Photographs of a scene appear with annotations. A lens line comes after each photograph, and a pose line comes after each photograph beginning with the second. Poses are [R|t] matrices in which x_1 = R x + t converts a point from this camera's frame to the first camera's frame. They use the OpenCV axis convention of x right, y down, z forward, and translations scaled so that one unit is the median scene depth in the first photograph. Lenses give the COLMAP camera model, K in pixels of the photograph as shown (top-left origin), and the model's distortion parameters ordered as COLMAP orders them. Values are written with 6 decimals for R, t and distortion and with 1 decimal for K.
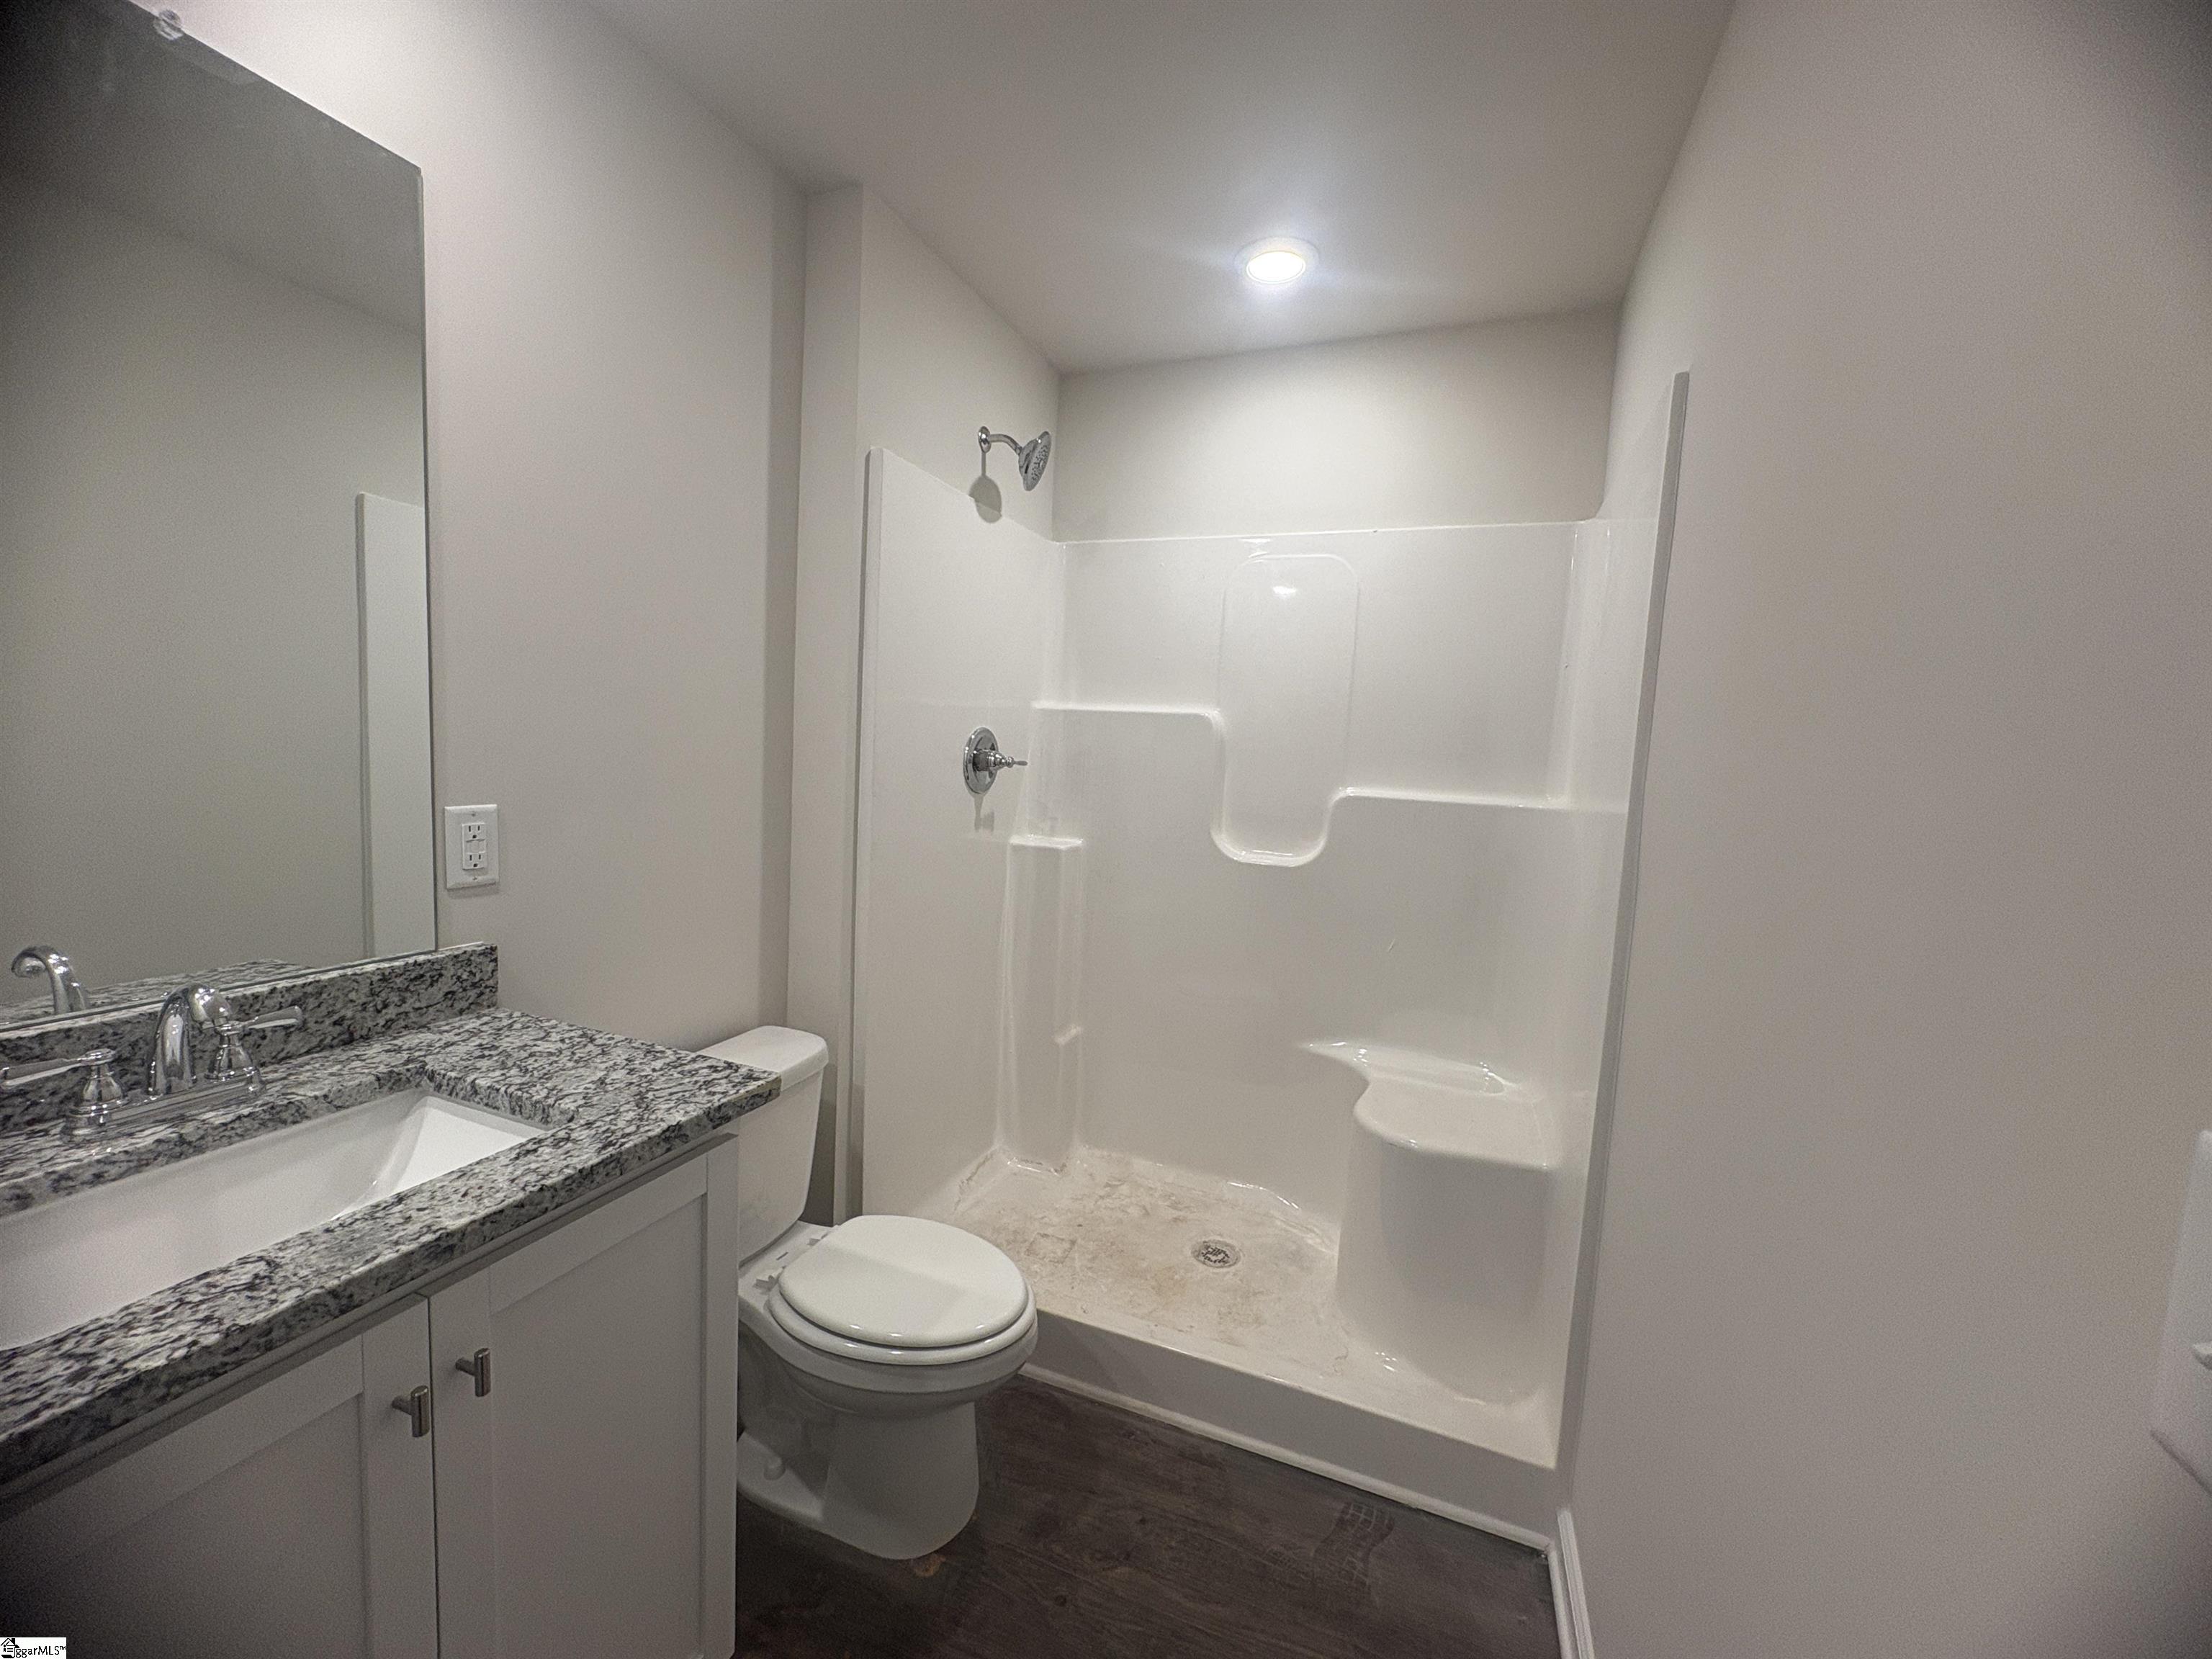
lens RADIAL K [[878.7, 0, 1103.7], [0, 878.7, 837.1], [0, 0, 1]] dist [-0.000147, -0.000526]
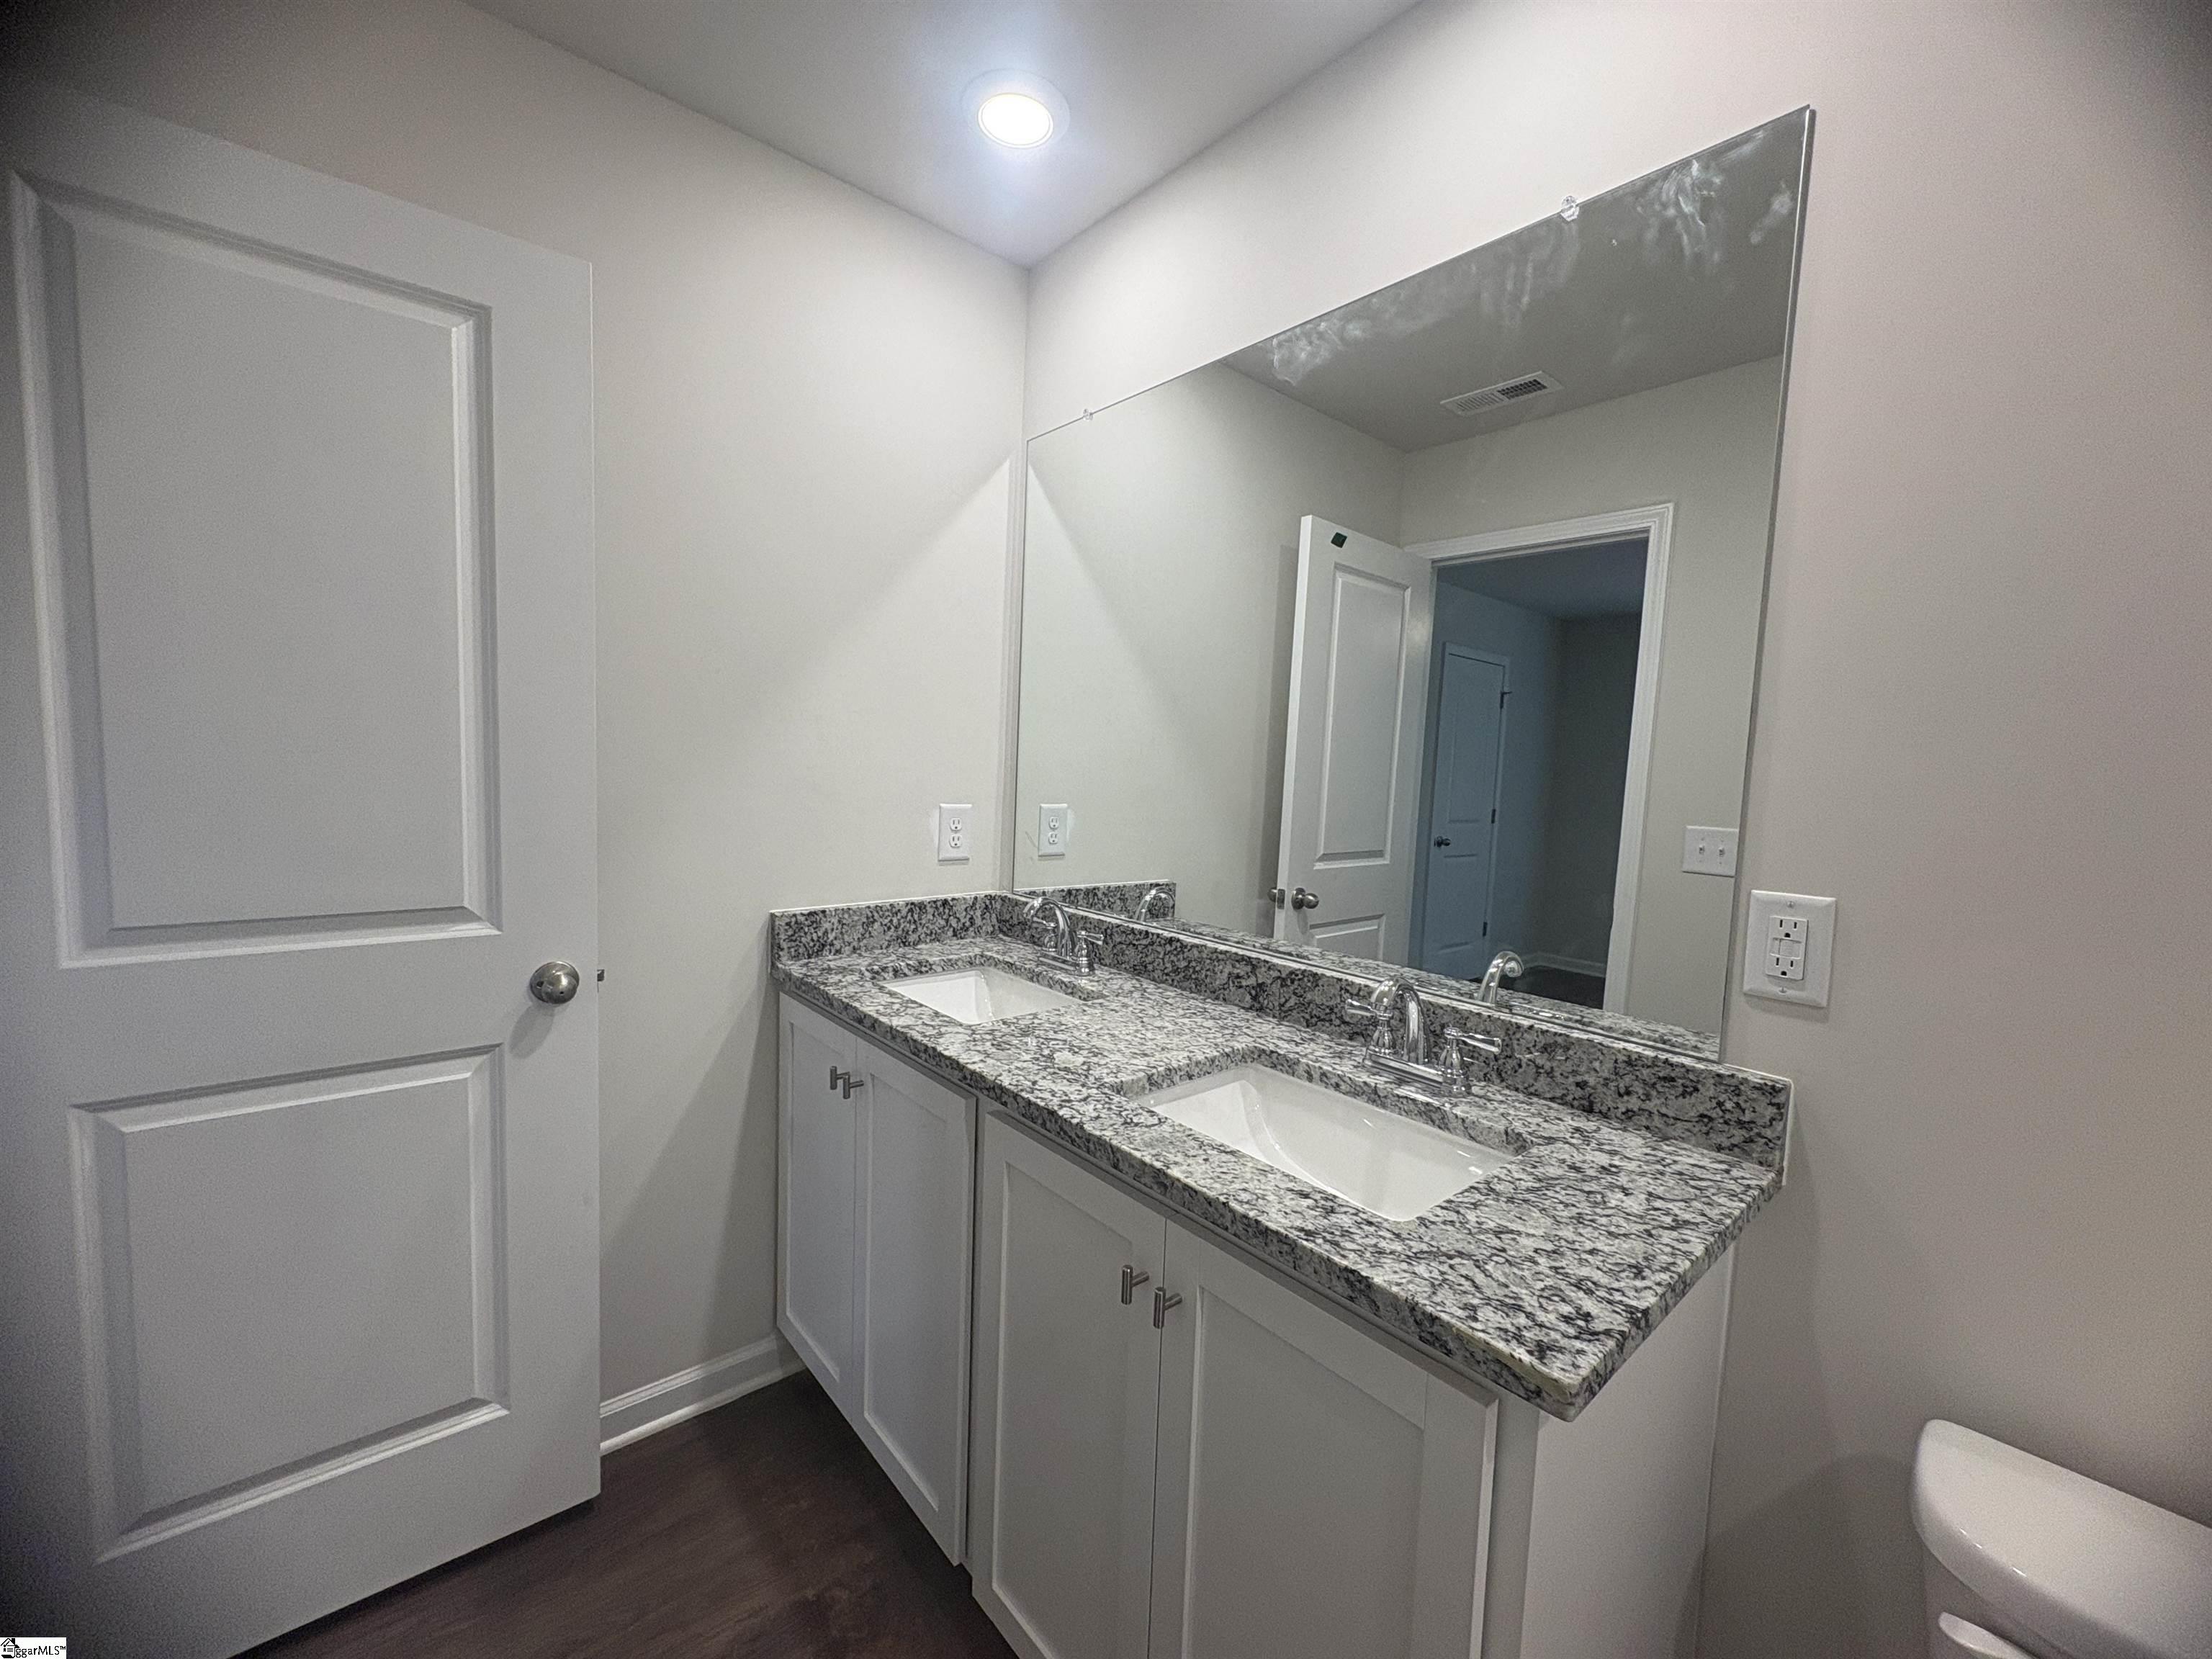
lens RADIAL K [[878.7, 0, 1107.2], [0, 878.7, 831.6], [0, 0, 1]] dist [-0.000147, -0.000526]
pose [[-0.462892, 0.001204, -0.886414, 0.249058], [-0.153452, 0.984792, 0.081472, -0.068280], [0.873031, 0.173735, -0.455668, 0.941732]]
